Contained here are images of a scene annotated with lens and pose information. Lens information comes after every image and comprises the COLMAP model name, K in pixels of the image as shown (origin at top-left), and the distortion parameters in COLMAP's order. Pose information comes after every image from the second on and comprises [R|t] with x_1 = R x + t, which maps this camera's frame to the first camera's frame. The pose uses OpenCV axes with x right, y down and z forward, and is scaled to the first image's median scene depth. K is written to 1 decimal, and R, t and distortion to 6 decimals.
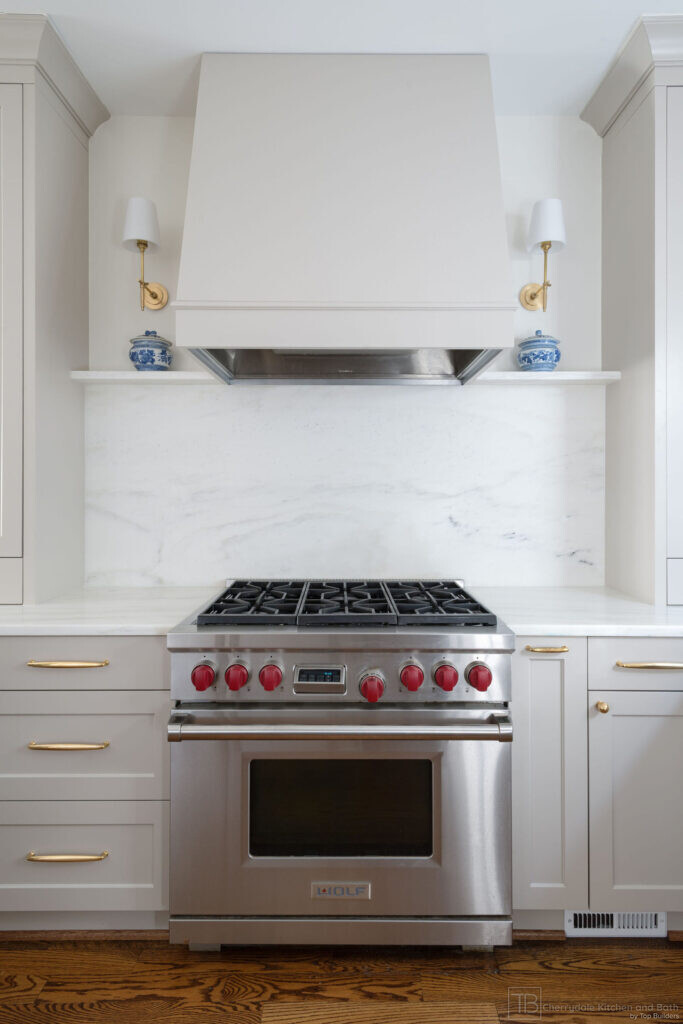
lens RADIAL K [[573.6, 0, 351.7], [0, 573.6, 489.1], [0, 0, 1]] dist [0.018334, -0.002388]
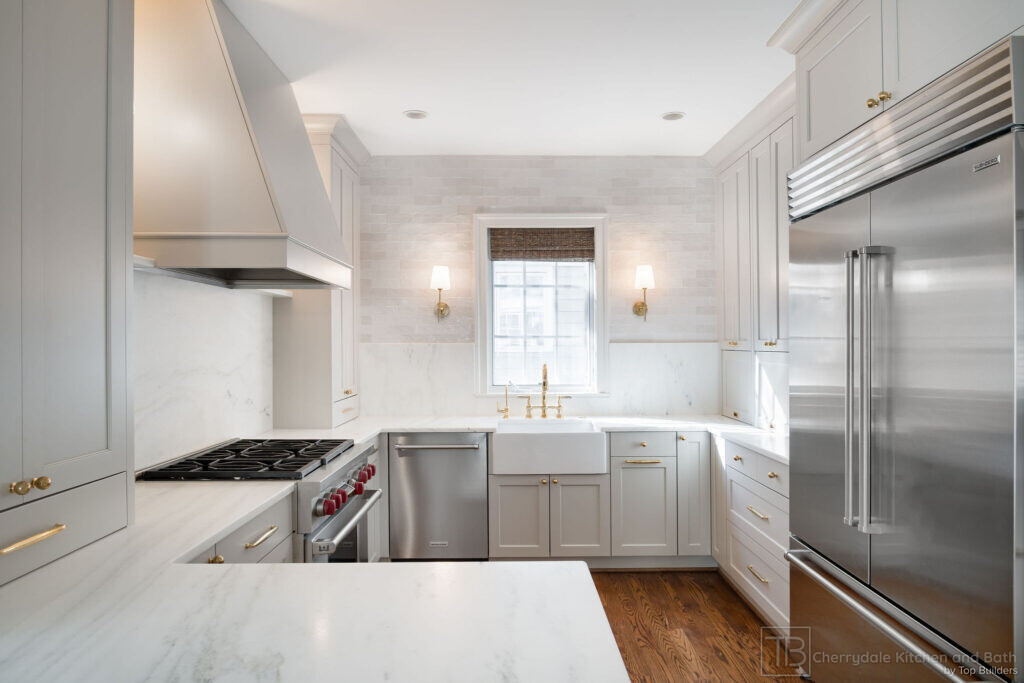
lens RADIAL K [[649.4, 0, 514.5], [0, 649.4, 345.9], [0, 0, 1]] dist [-0.012272, -0.001148]
pose [[-0.012169, -0.002469, 0.999923, -1.332485], [0.002283, 0.999994, 0.002497, -0.056500], [-0.999923, 0.002313, -0.012164, 0.390957]]
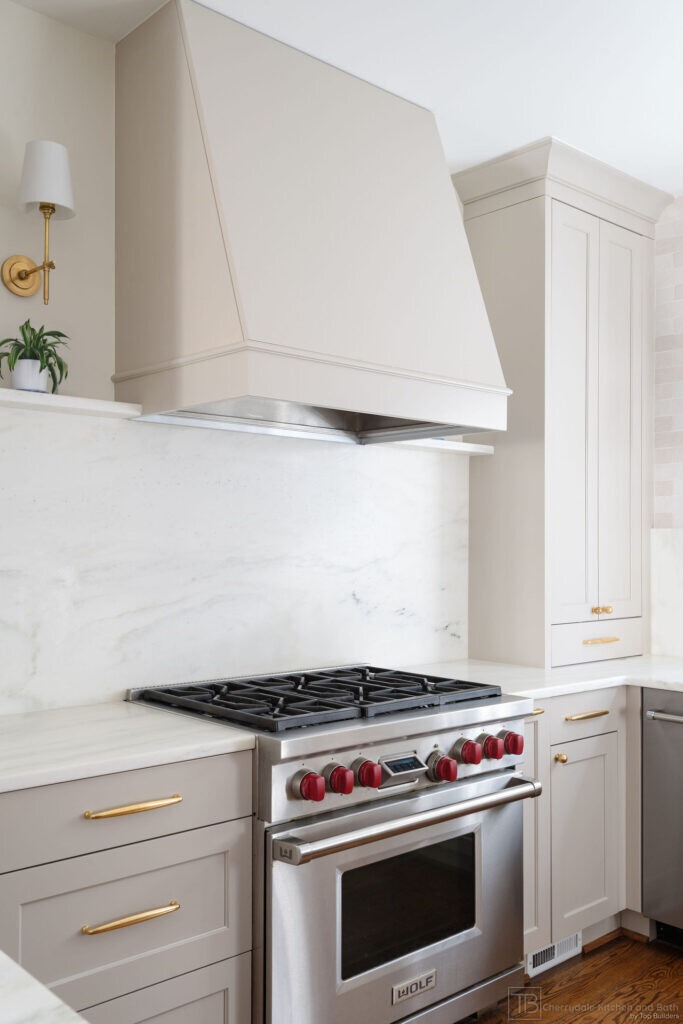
lens RADIAL K [[928.1, 0, 336.1], [0, 928.1, 538.6], [0, 0, 1]] dist [0.043873, -0.048609]
pose [[0.748184, 0.008109, 0.663442, -0.824604], [-0.004389, 0.999964, -0.007273, -0.026376], [-0.663477, 0.002530, 0.748192, -0.051981]]
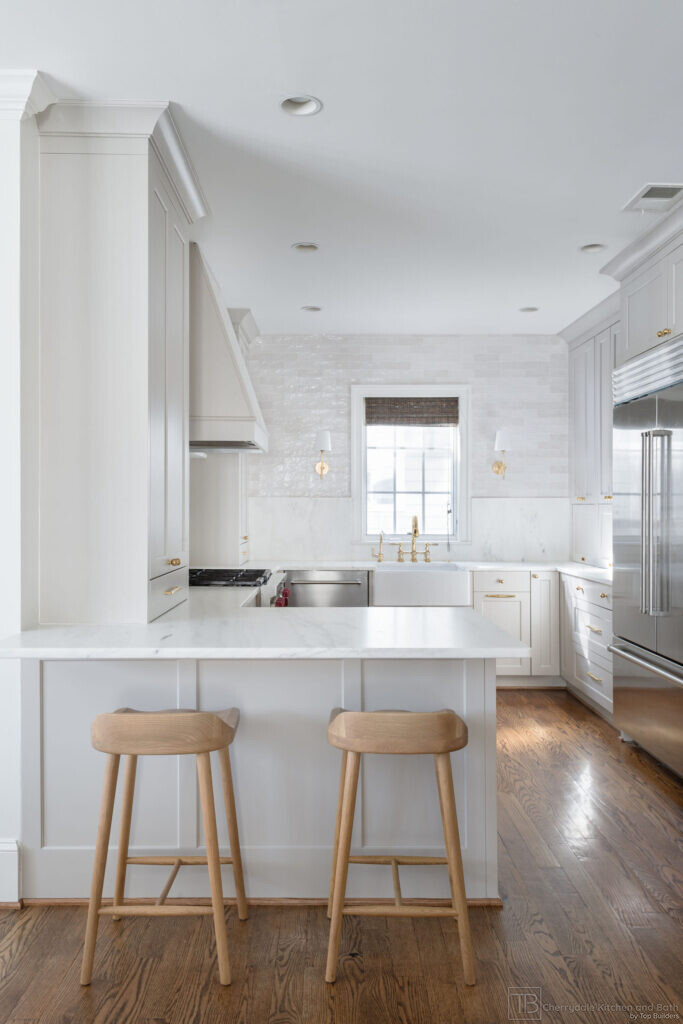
lens RADIAL K [[822.3, 0, 362.7], [0, 822.3, 507.7], [0, 0, 1]] dist [-0.026322, 0.018679]
pose [[-0.036184, 0.003702, 0.999338, -2.254668], [0.001491, 0.999992, -0.003651, -0.014633], [-0.999344, 0.001358, -0.036189, 0.568453]]
